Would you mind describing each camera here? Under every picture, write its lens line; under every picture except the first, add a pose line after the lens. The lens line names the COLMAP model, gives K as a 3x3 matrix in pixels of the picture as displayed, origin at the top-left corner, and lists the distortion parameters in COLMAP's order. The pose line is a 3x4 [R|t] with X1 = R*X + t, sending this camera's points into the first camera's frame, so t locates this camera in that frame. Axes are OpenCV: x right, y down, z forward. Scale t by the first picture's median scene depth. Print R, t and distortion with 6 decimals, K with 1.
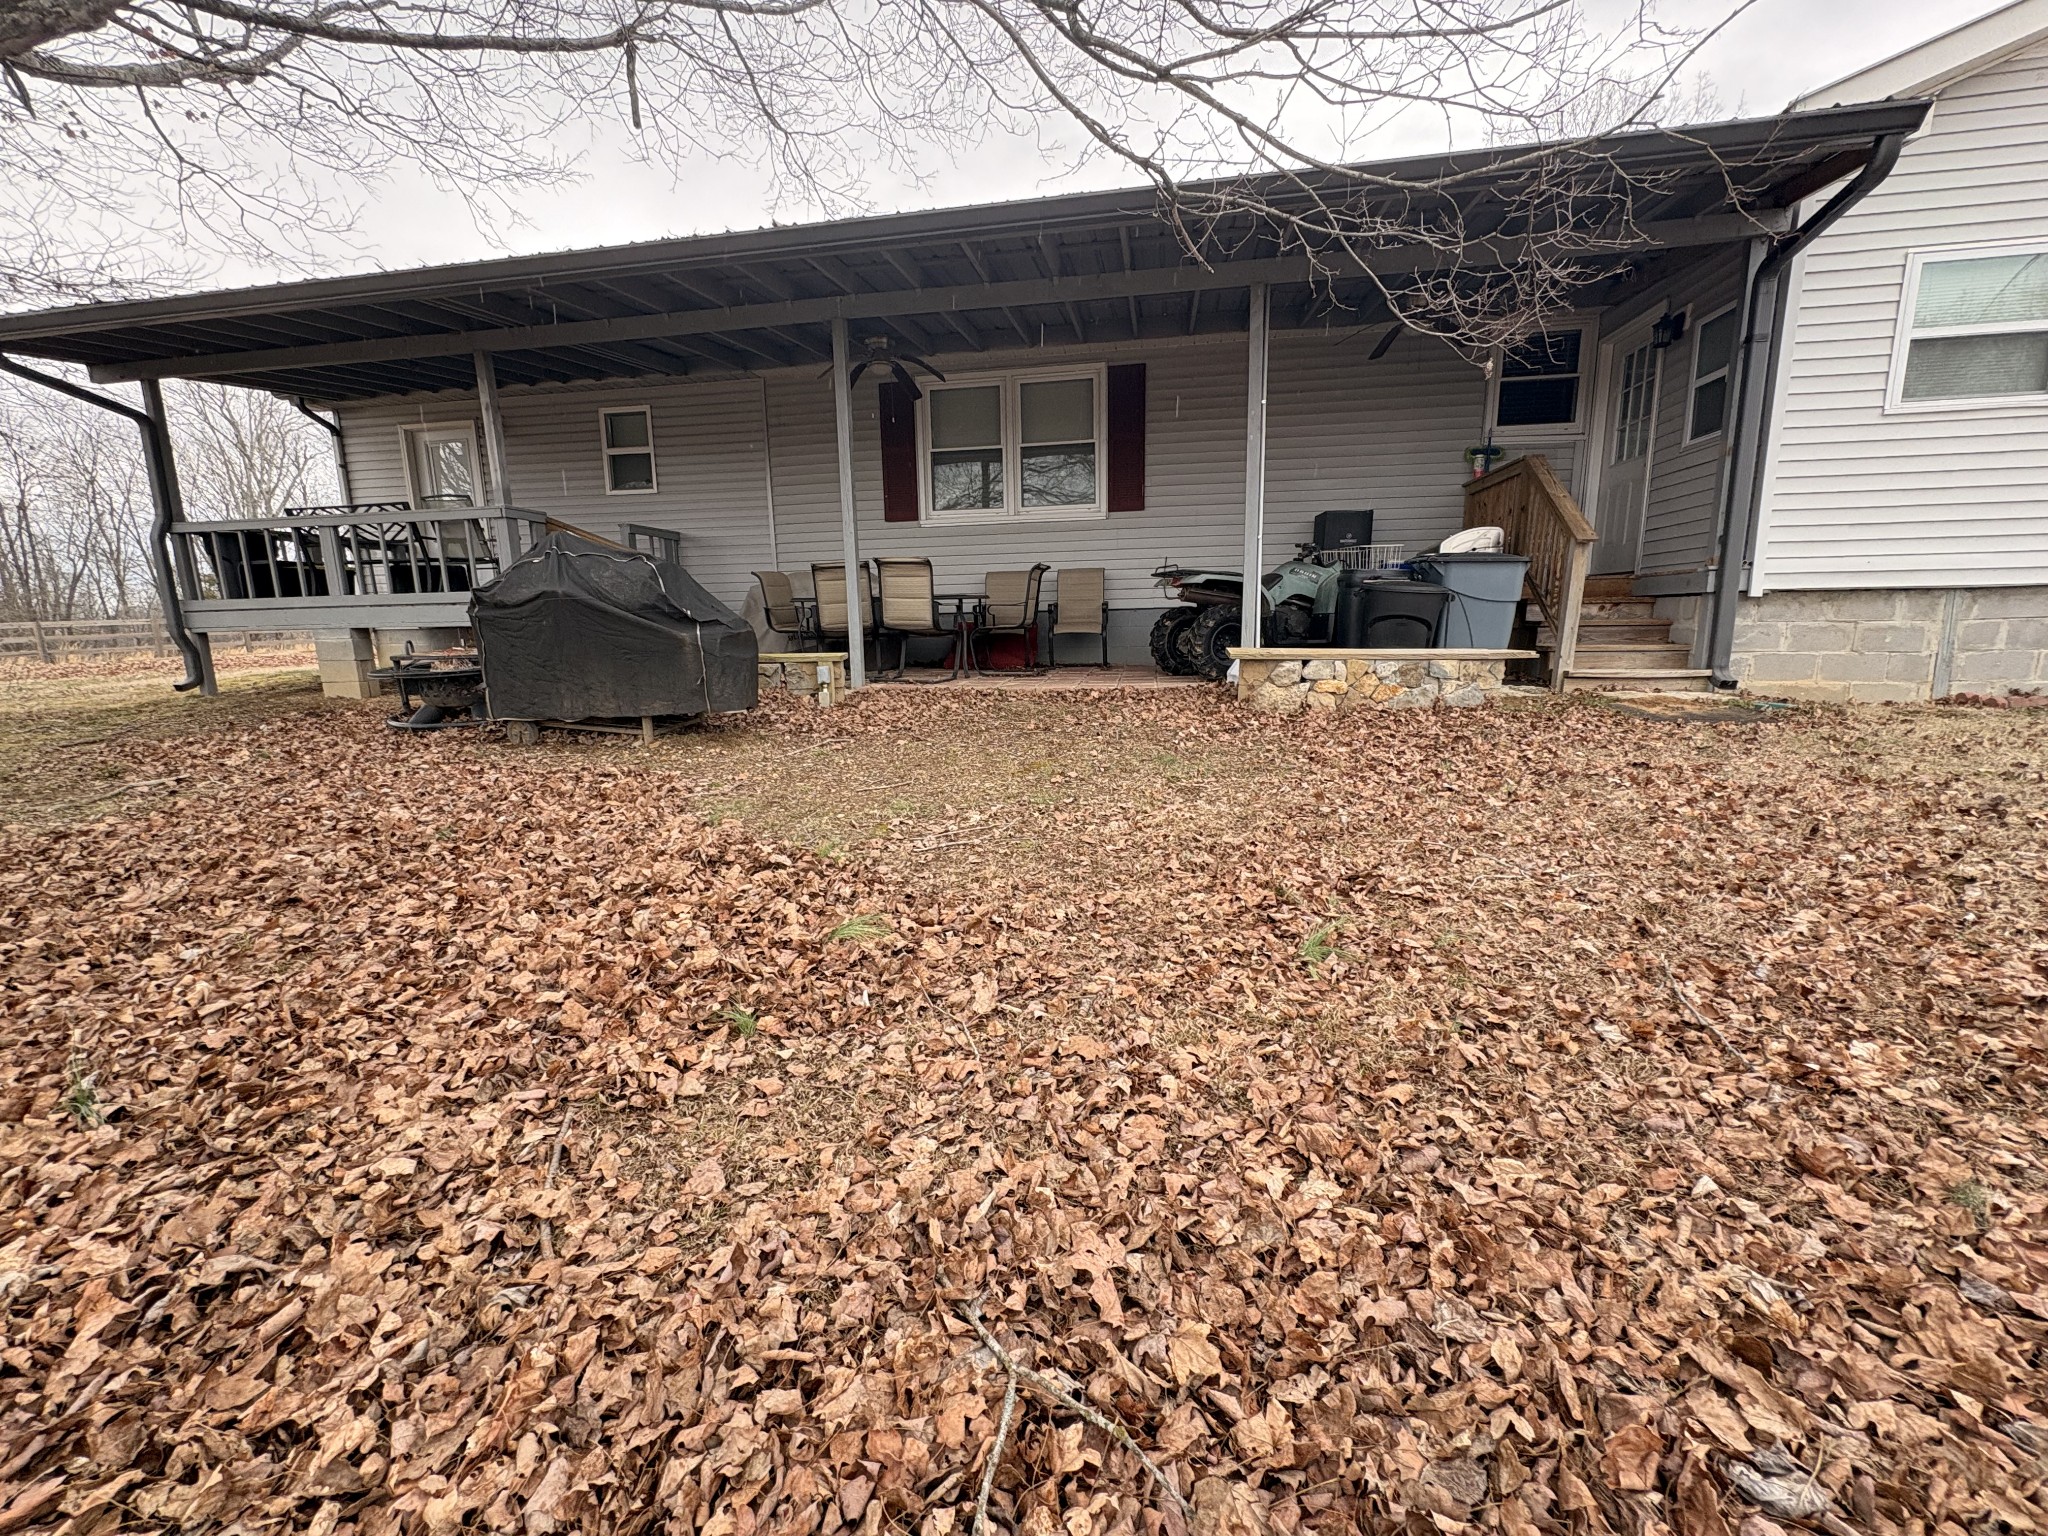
lens RADIAL K [[815.4, 0, 1021.9], [0, 815.4, 765.1], [0, 0, 1]] dist [0.000137, 0.000139]
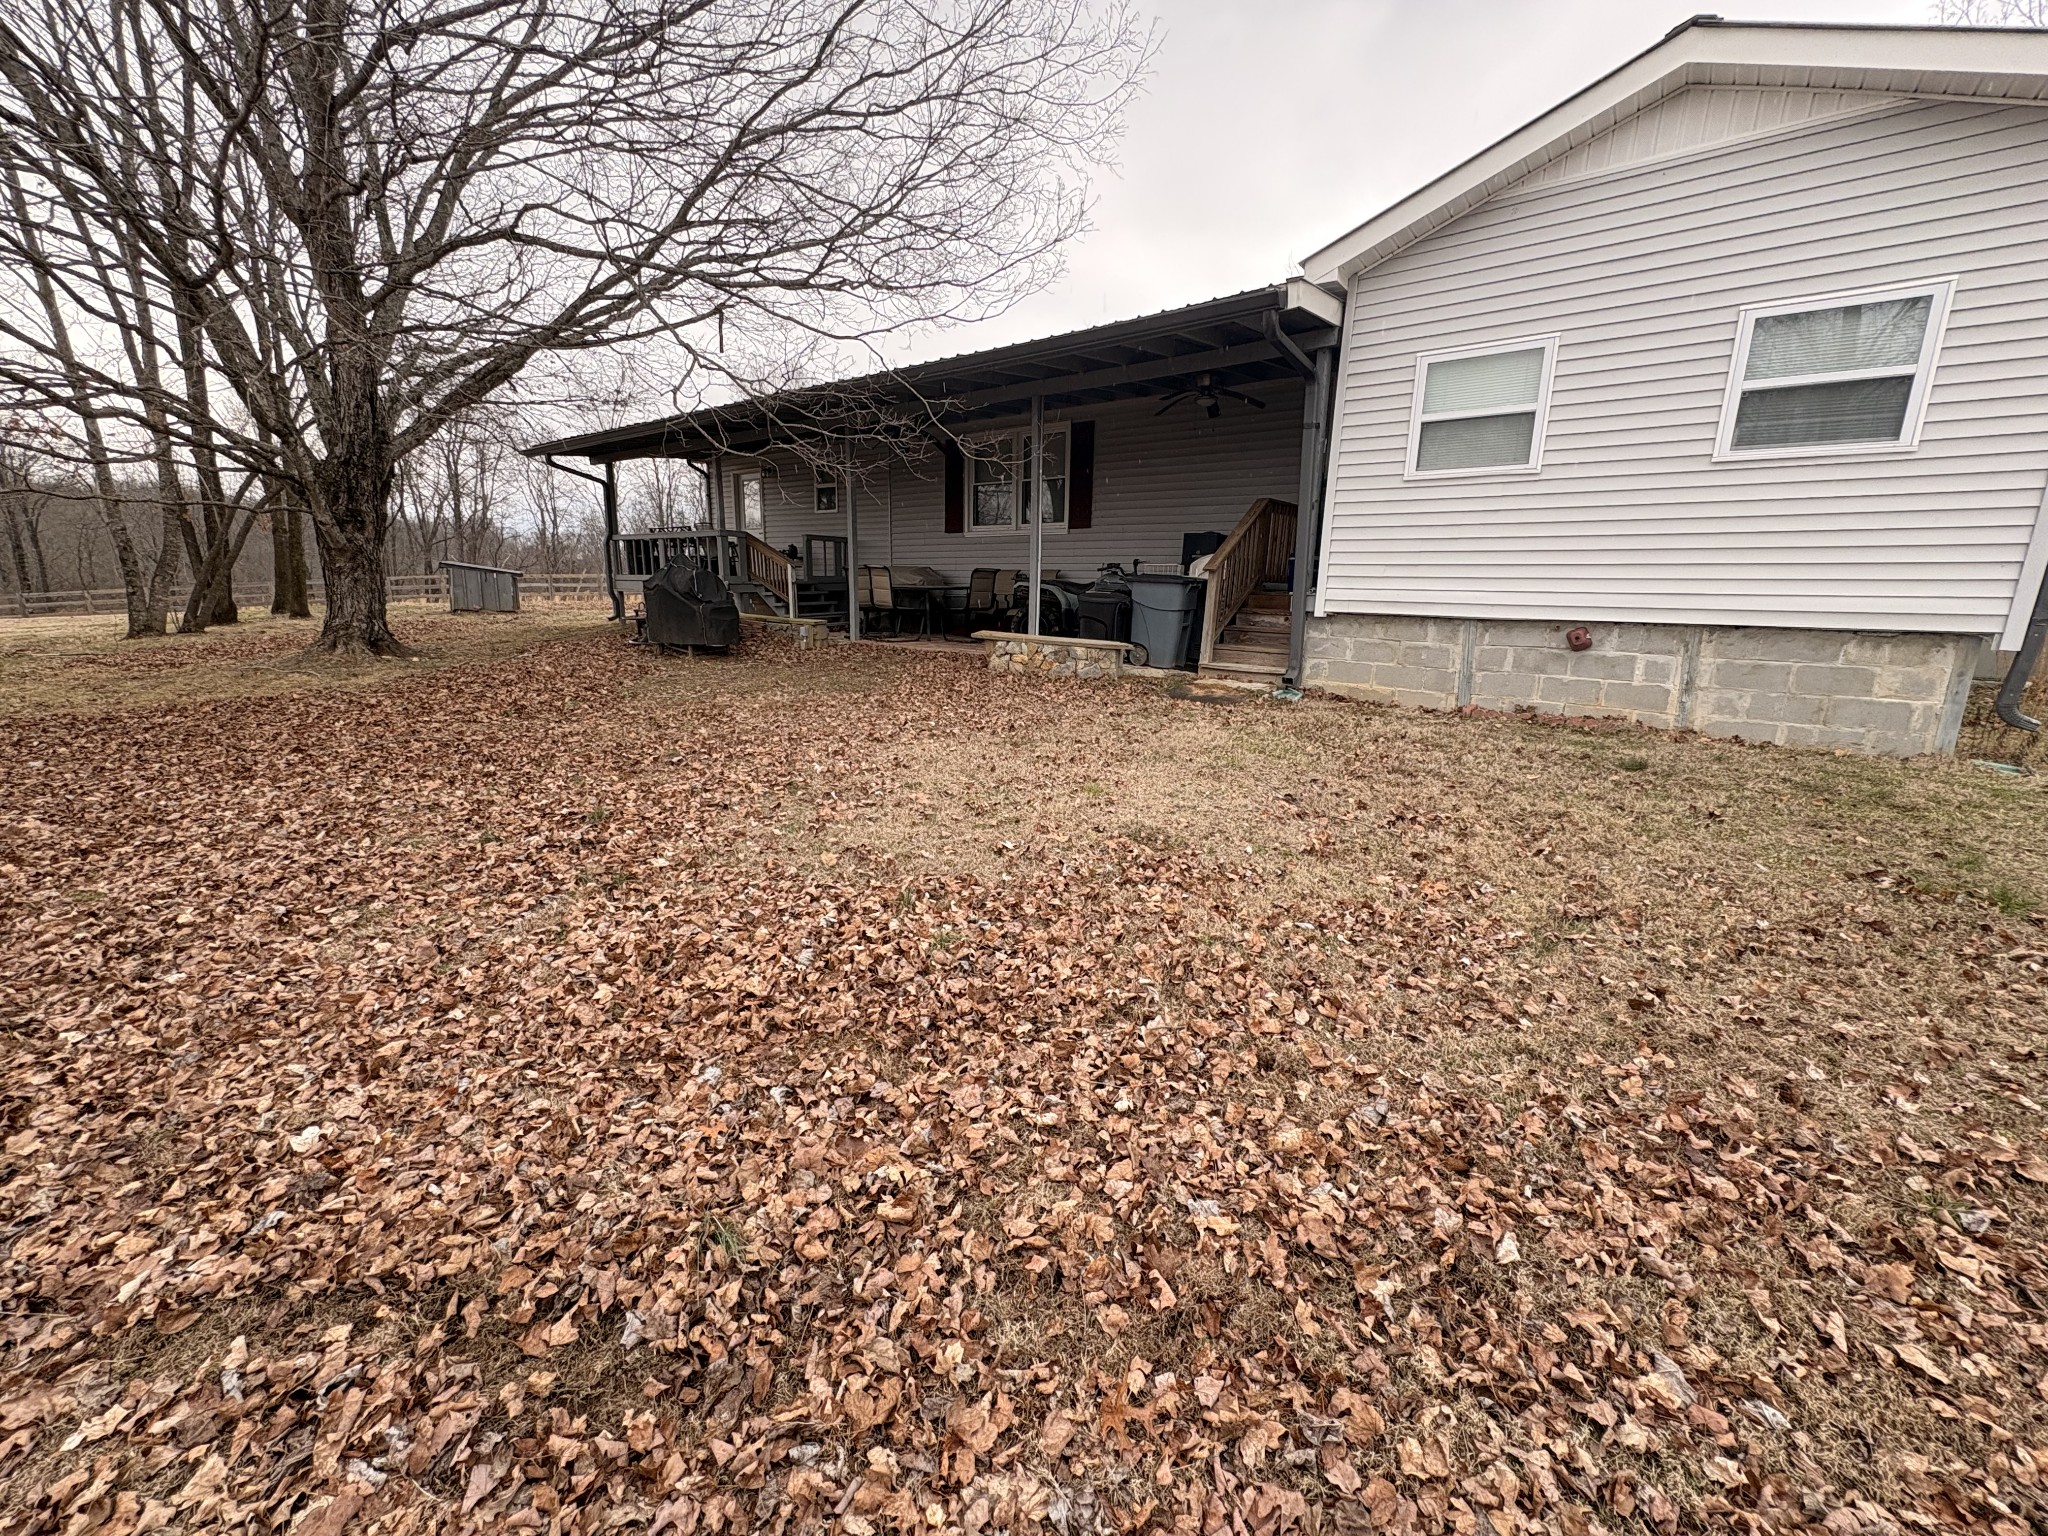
lens RADIAL K [[815.4, 0, 1021.9], [0, 815.4, 765.1], [0, 0, 1]] dist [0.000137, 0.000139]
pose [[0.882197, 0.146701, -0.447445, 0.901394], [-0.151043, 0.988180, 0.026187, 0.060856], [0.445998, 0.044481, 0.893928, -0.334423]]
